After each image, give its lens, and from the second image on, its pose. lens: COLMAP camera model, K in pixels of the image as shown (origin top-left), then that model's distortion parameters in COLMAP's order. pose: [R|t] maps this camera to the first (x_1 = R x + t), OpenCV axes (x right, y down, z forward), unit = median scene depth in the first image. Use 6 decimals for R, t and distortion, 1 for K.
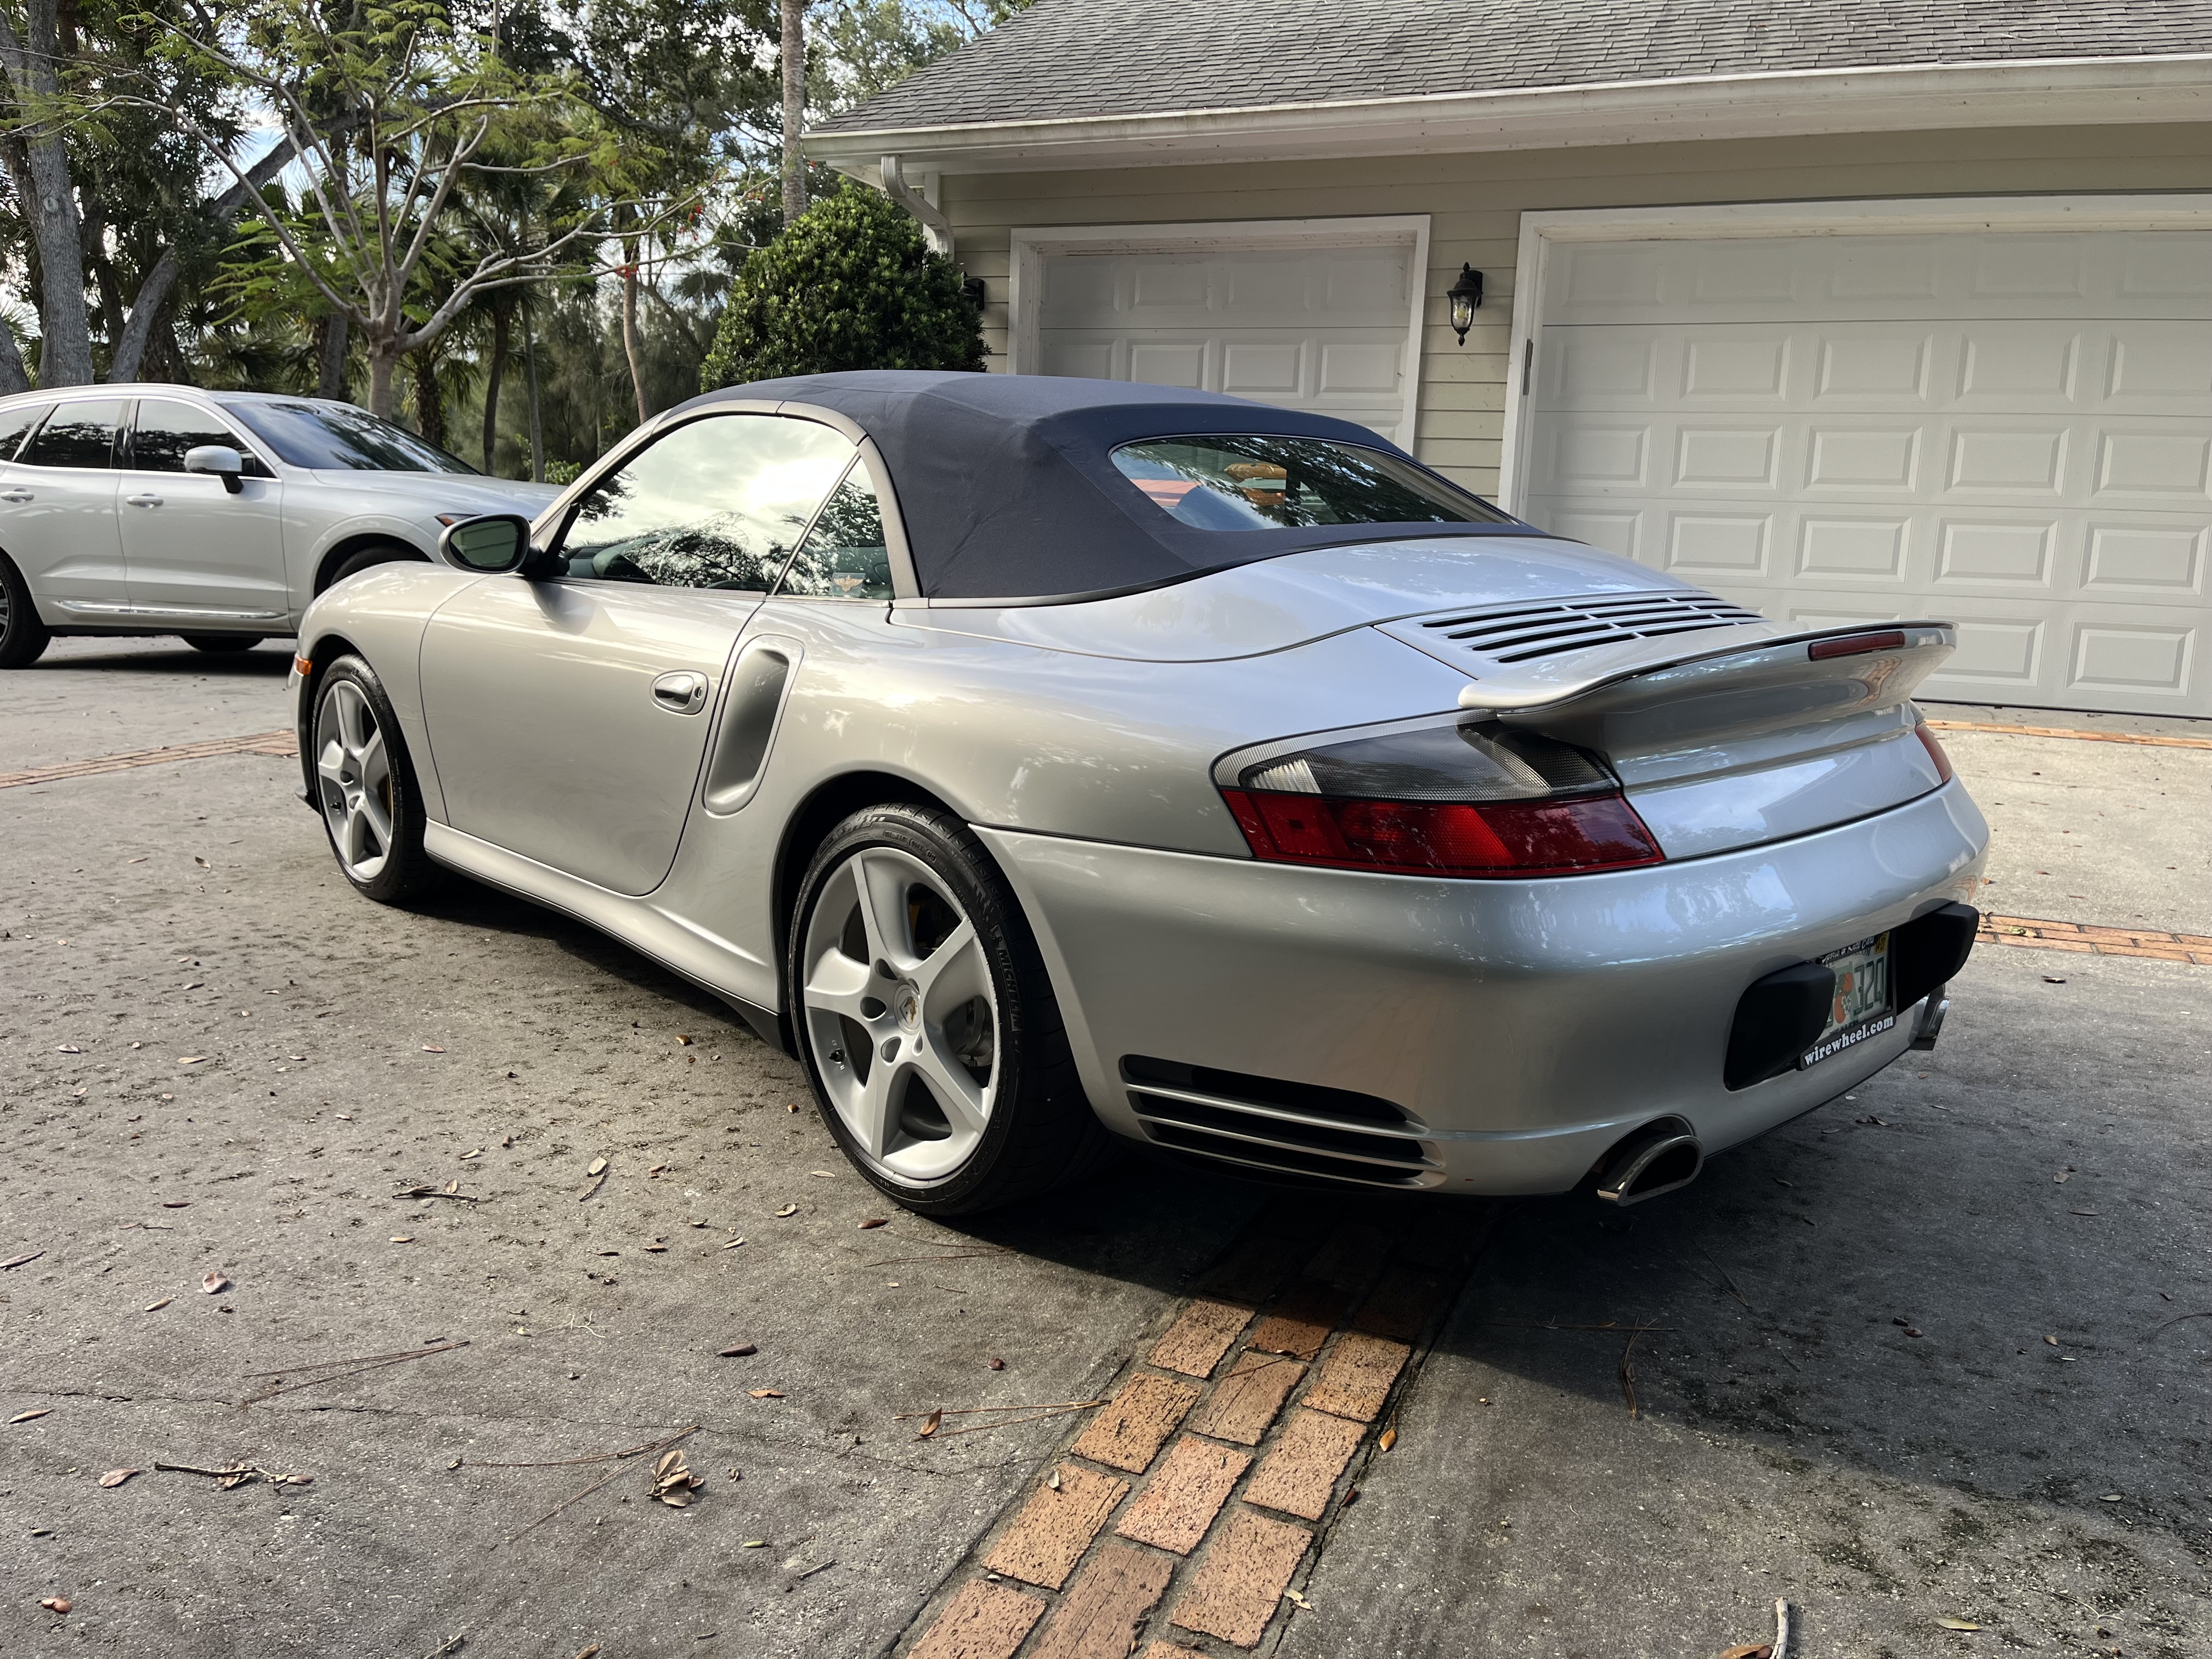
lens RADIAL K [[1681.4, 0, 1101.2], [0, 1681.4, 815.4], [0, 0, 1]] dist [0.066334, -0.094302]
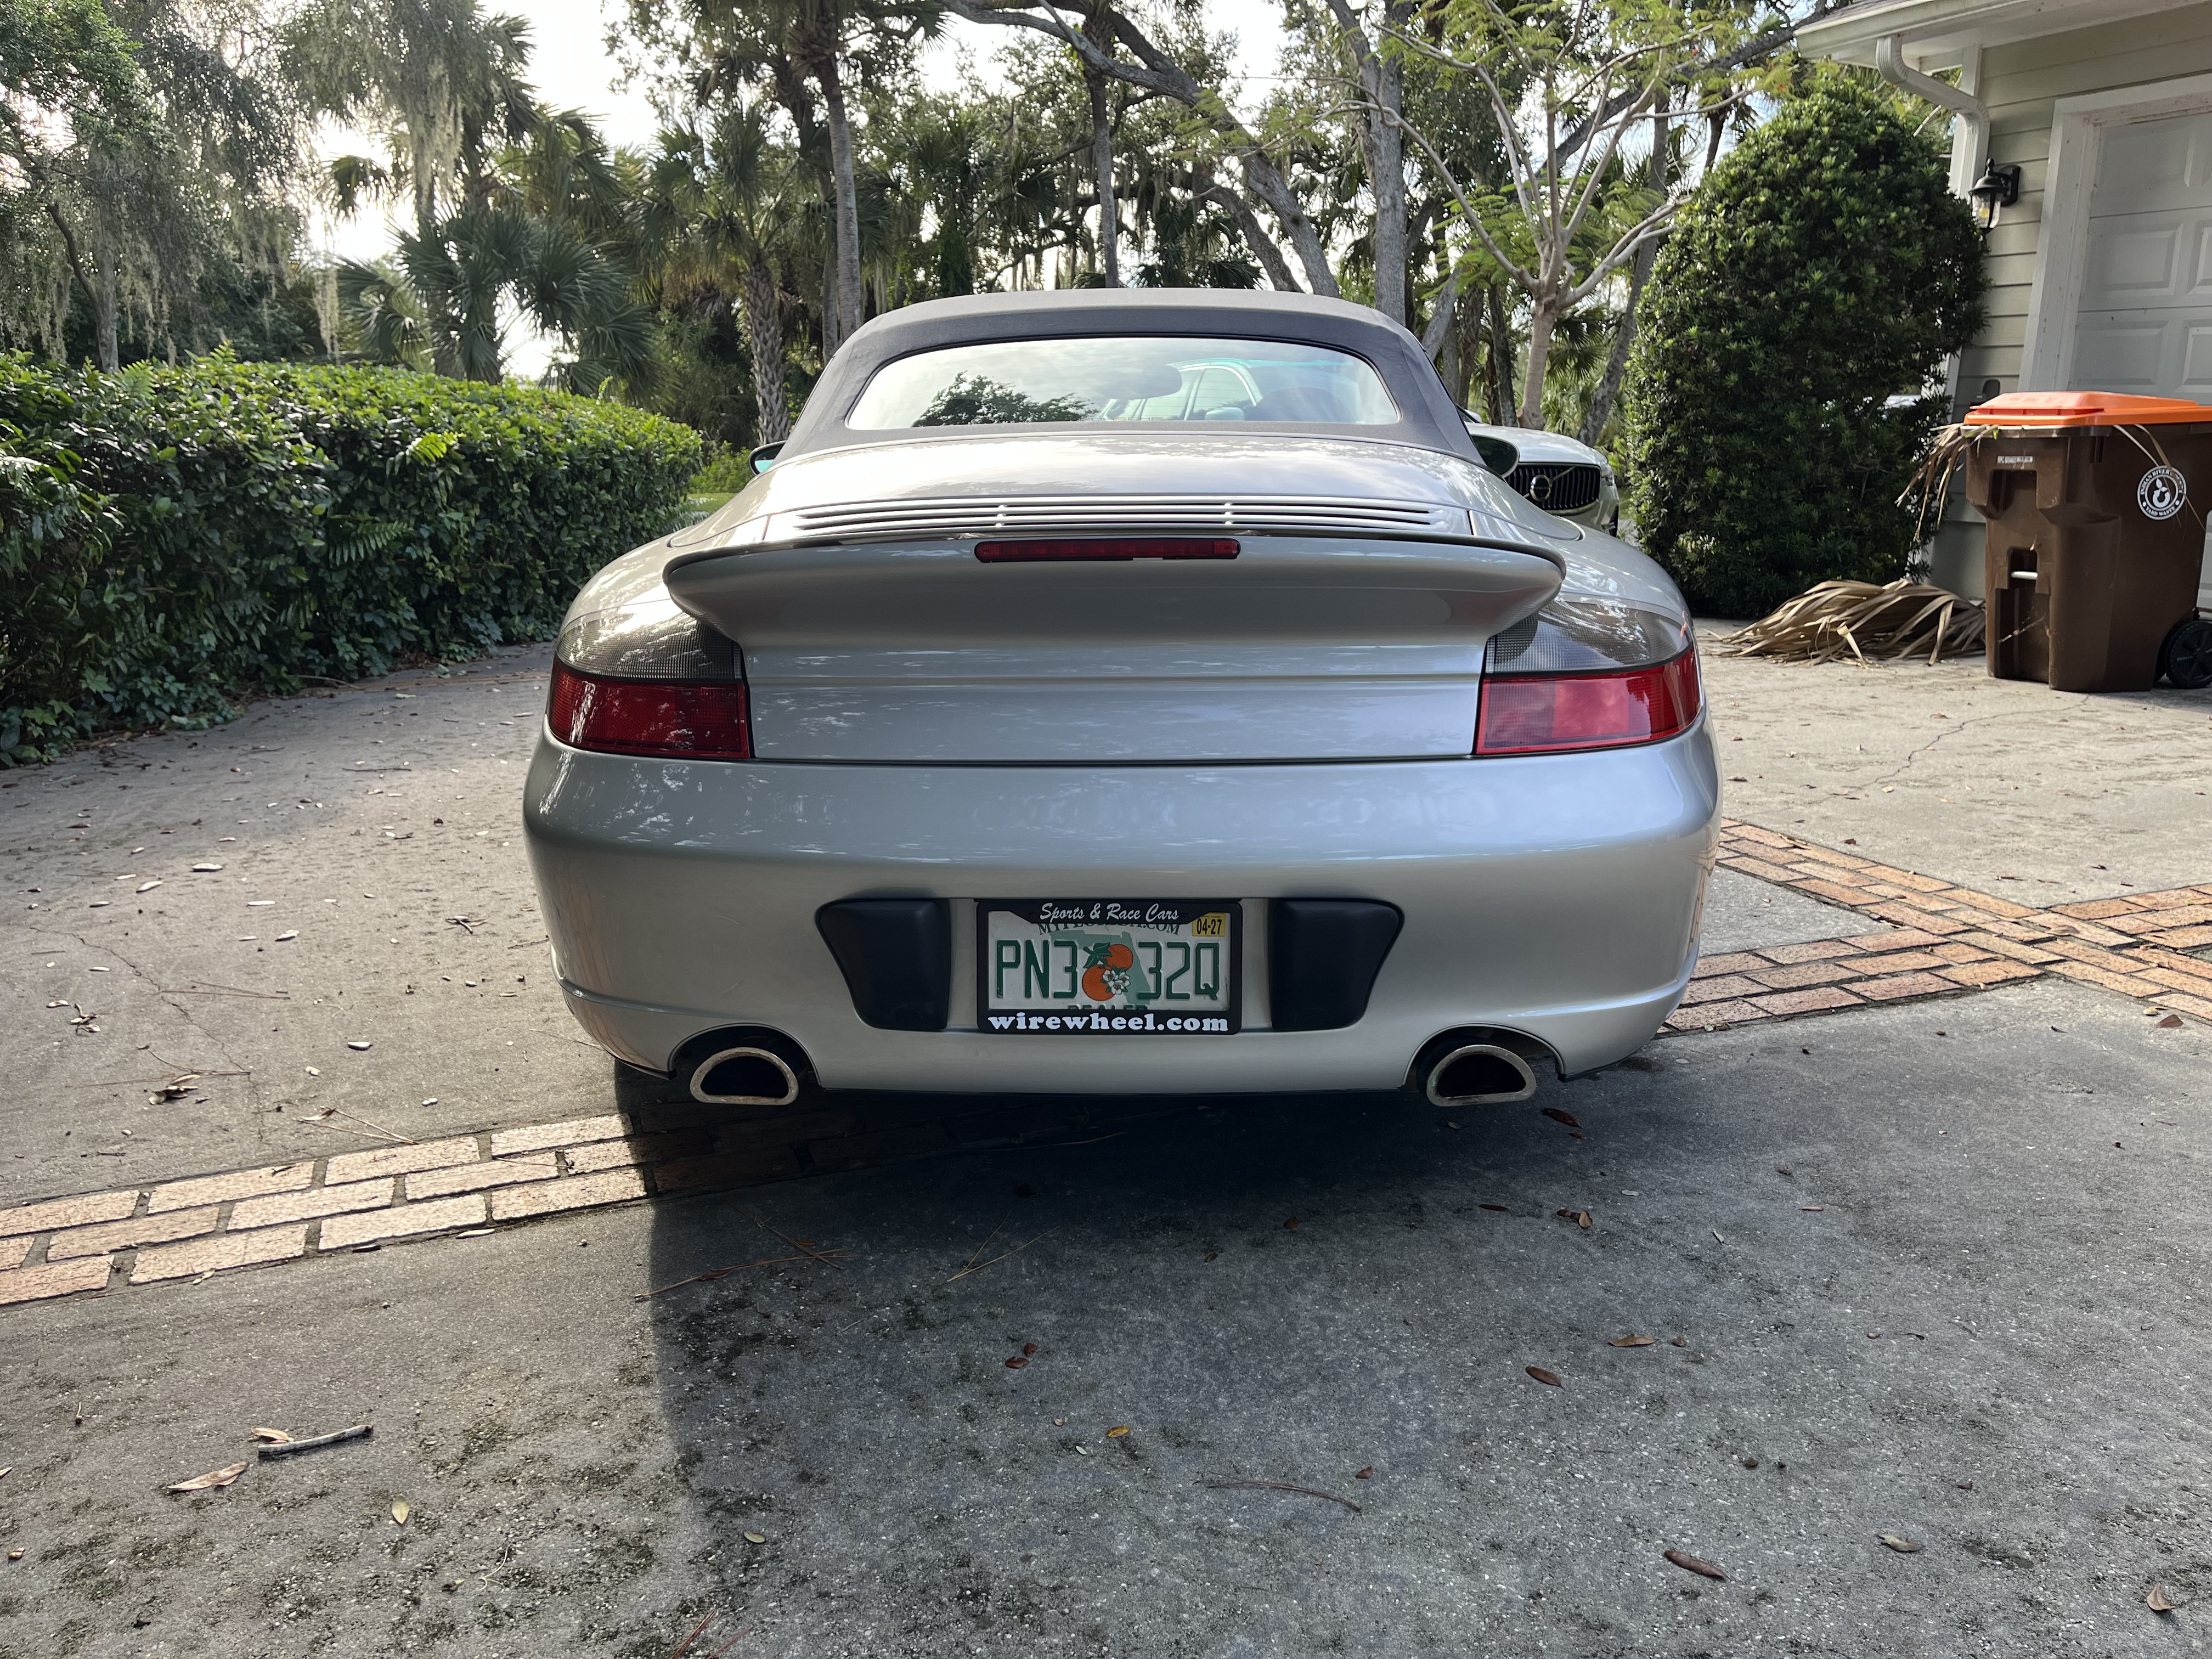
lens RADIAL K [[1661.8, 0, 1084.7], [0, 1661.8, 826.4], [0, 0, 1]] dist [0.076870, -0.107228]
pose [[0.705195, 0.140087, -0.695036, 0.696028], [-0.117475, 0.989823, 0.080310, -0.020129], [0.699213, 0.025015, 0.714475, 0.283109]]
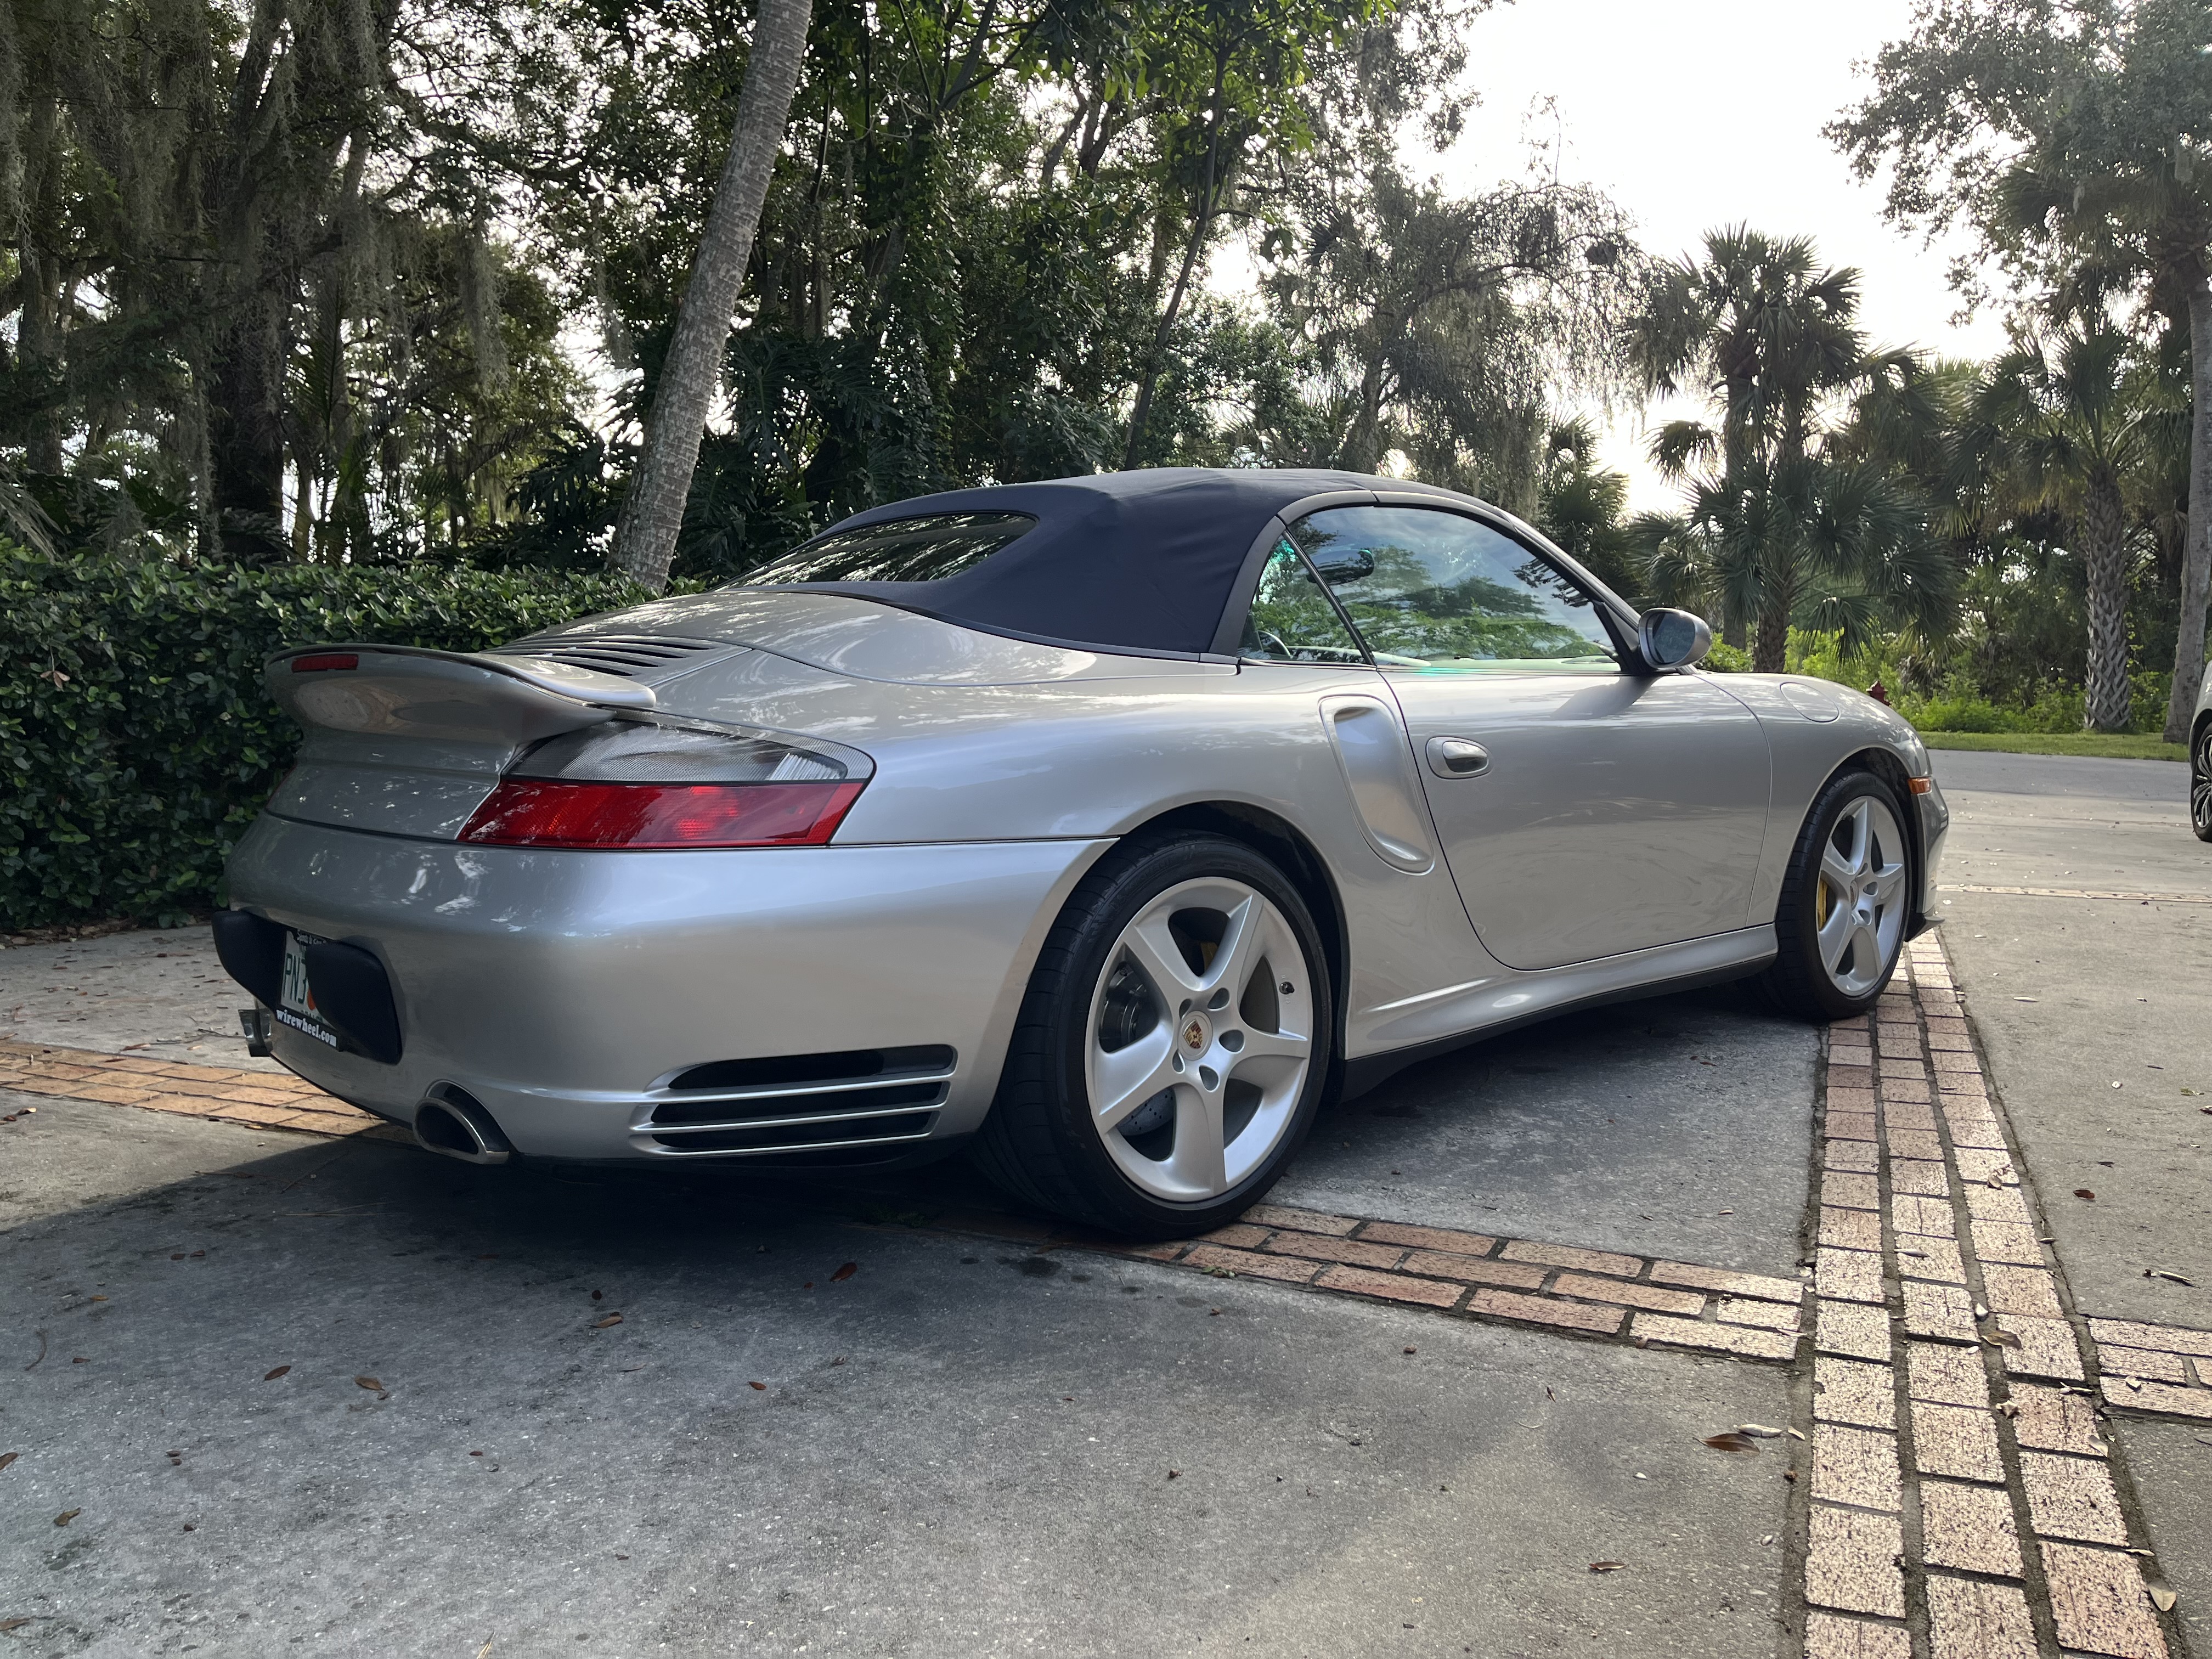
lens RADIAL K [[1681.4, 0, 1101.2], [0, 1681.4, 815.4], [0, 0, 1]] dist [0.066334, -0.094302]
pose [[-0.024853, 0.057911, -0.998012, 1.052507], [-0.188942, 0.980056, 0.061574, -0.114257], [0.981674, 0.190097, -0.013416, 1.048111]]
